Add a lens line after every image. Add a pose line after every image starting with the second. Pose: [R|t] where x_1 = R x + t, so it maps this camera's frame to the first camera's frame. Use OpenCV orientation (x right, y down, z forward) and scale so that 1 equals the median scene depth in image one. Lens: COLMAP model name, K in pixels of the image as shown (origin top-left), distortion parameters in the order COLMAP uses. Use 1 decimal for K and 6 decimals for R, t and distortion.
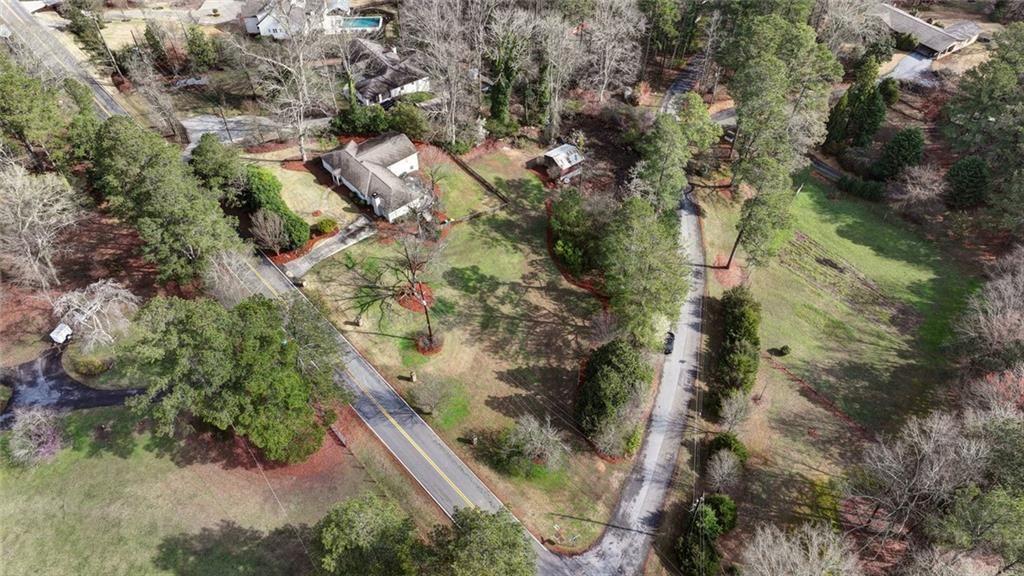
lens RADIAL K [[728.2, 0, 509.0], [0, 728.2, 282.9], [0, 0, 1]] dist [0.003512, 0.011624]
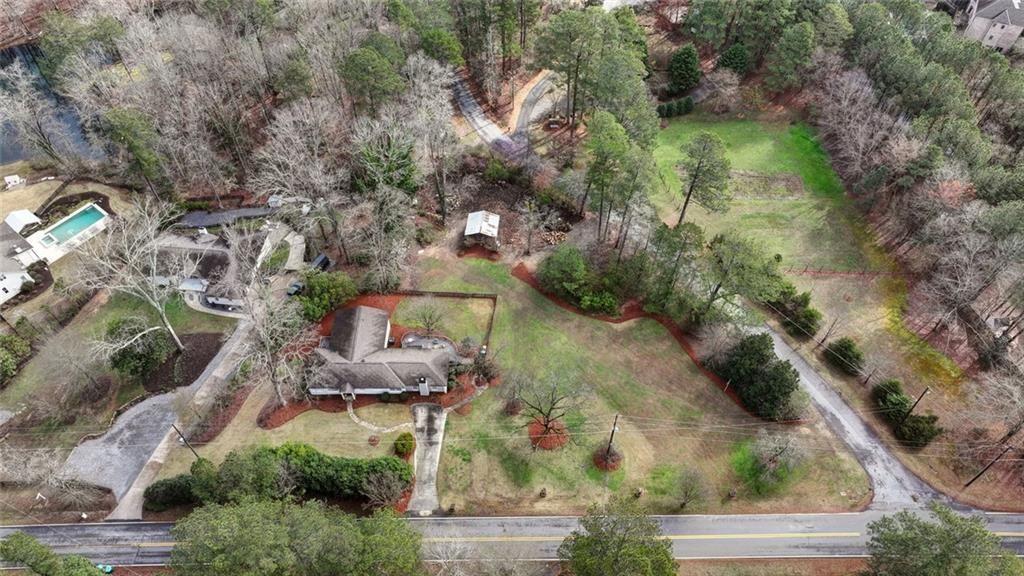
lens RADIAL K [[728.2, 0, 516.5], [0, 728.2, 285.9], [0, 0, 1]] dist [0.003512, 0.011624]
pose [[0.662053, -0.594106, 0.456863, -0.461353], [0.550184, 0.799207, 0.242003, -0.377258], [-0.508903, 0.091140, 0.855985, 0.167812]]
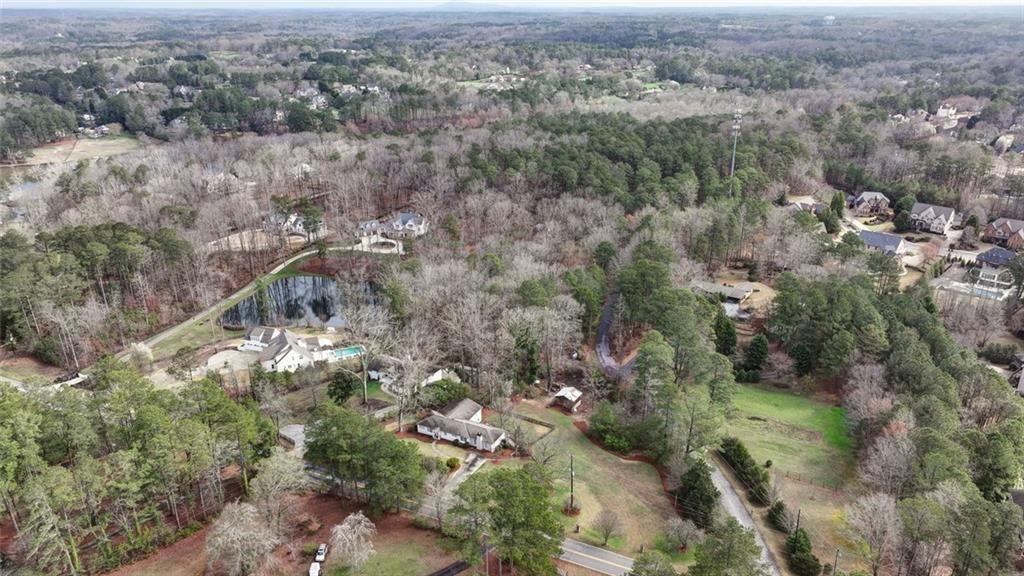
lens RADIAL K [[728.2, 0, 512.4], [0, 728.2, 286.3], [0, 0, 1]] dist [0.003512, 0.011624]
pose [[0.926060, -0.137948, 0.351258, -0.598979], [0.278651, 0.877659, -0.389960, 0.202553], [-0.254491, 0.459005, 0.851204, -0.361182]]
